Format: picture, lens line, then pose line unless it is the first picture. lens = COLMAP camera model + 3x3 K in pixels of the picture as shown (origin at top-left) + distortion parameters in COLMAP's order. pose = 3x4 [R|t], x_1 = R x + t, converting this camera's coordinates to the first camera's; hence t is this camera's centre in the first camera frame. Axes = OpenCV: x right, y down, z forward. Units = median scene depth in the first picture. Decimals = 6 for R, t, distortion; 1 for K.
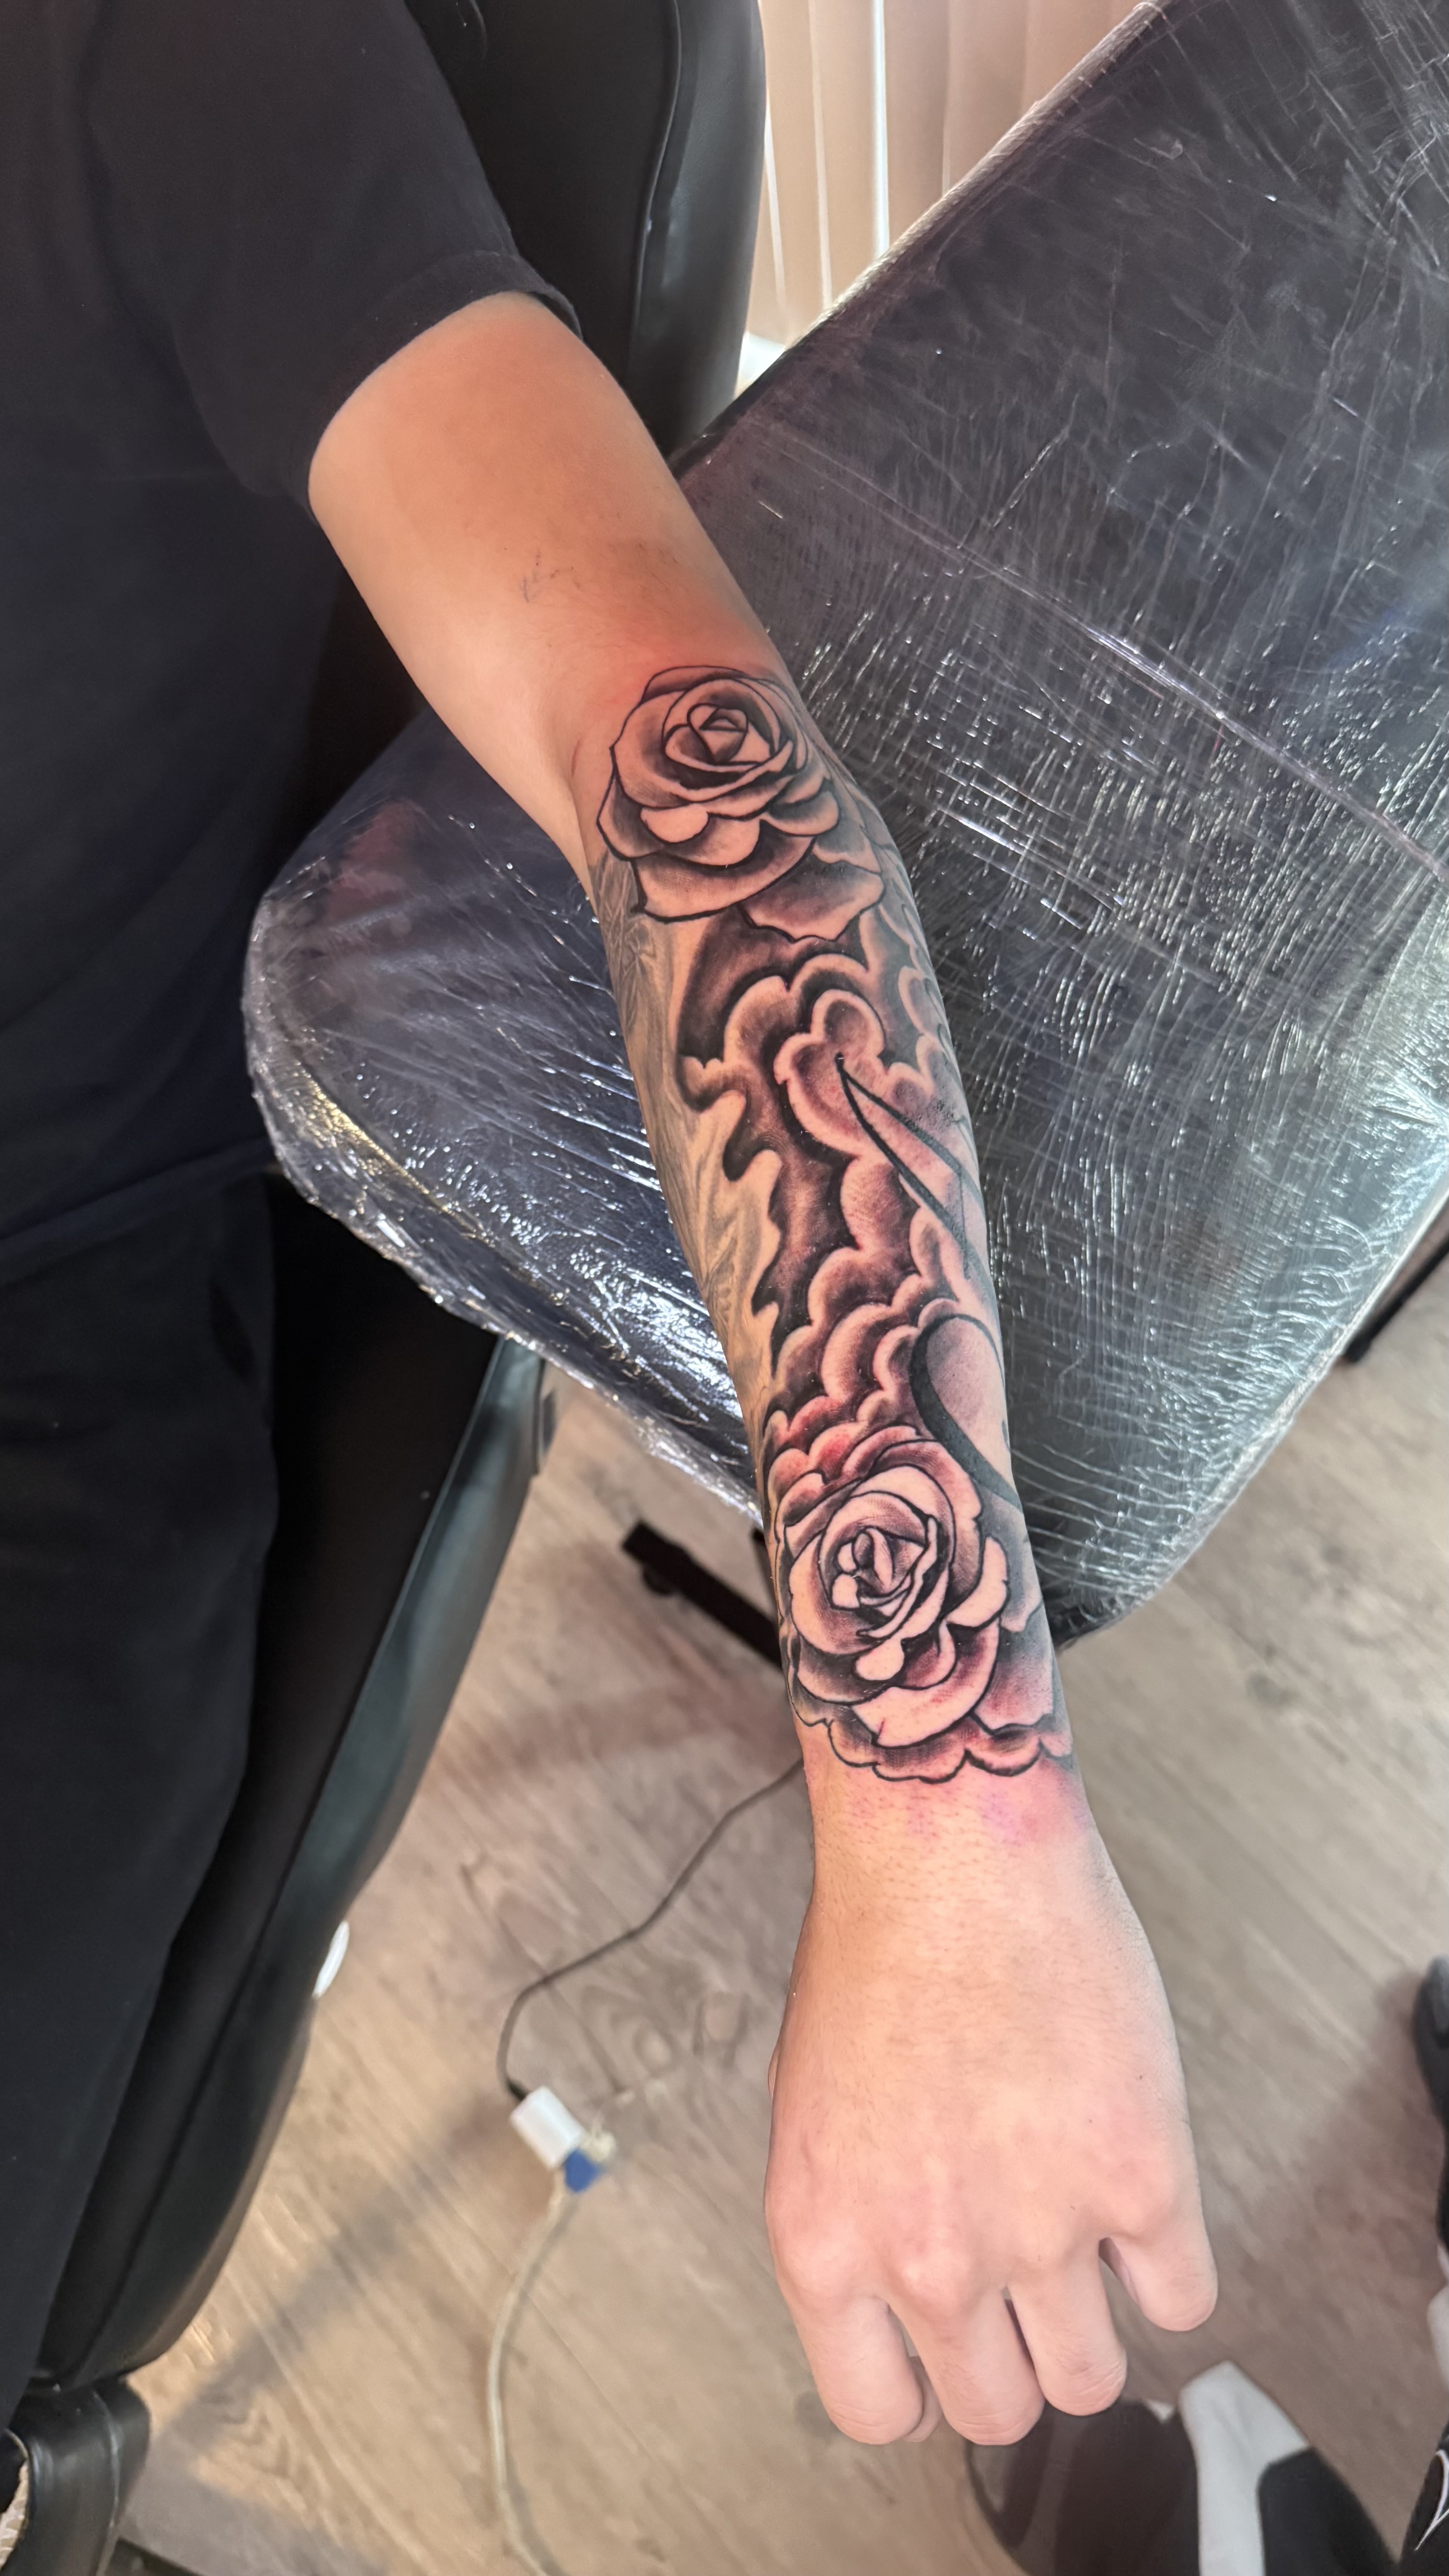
lens RADIAL K [[1855.5, 0, 735.0], [0, 1855.5, 1303.7], [0, 0, 1]] dist [0.043792, -0.079602]
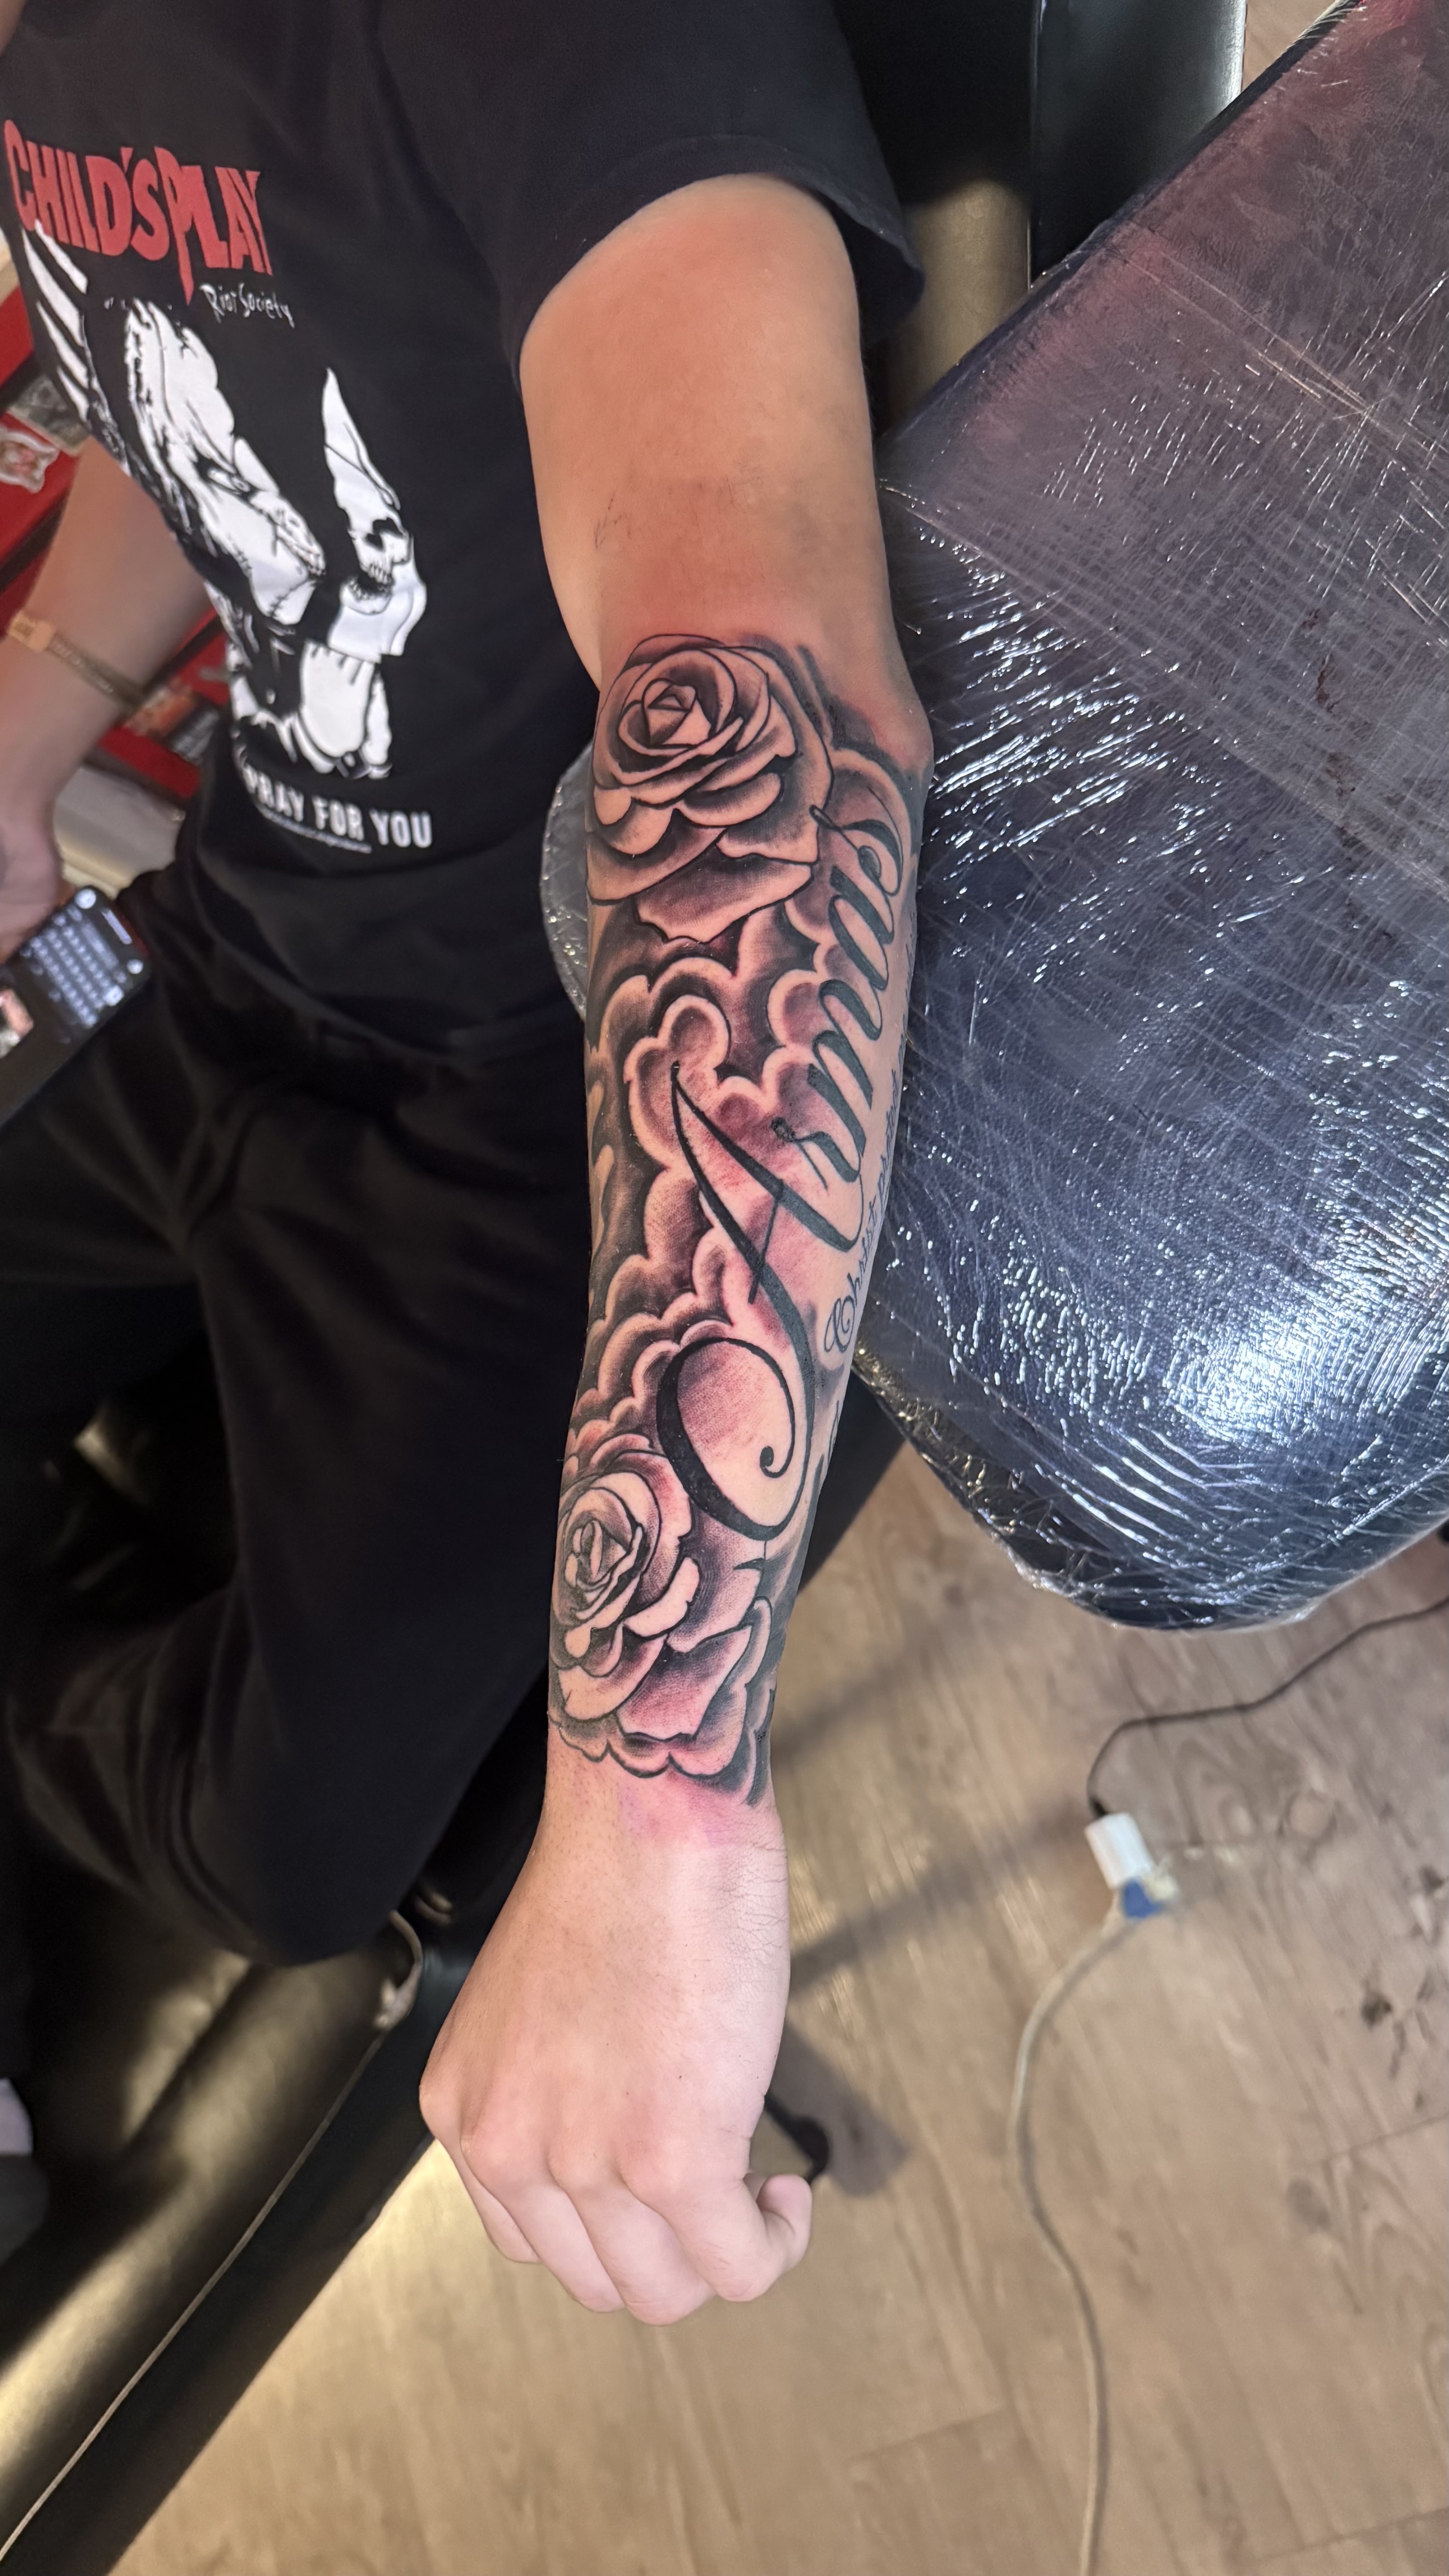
lens RADIAL K [[1855.5, 0, 741.4], [0, 1855.5, 1295.0], [0, 0, 1]] dist [0.043792, -0.079602]
pose [[0.841083, 0.215533, -0.496109, 0.599102], [-0.119064, 0.968458, 0.218888, -0.230926], [0.527639, -0.125034, 0.840216, 0.145572]]
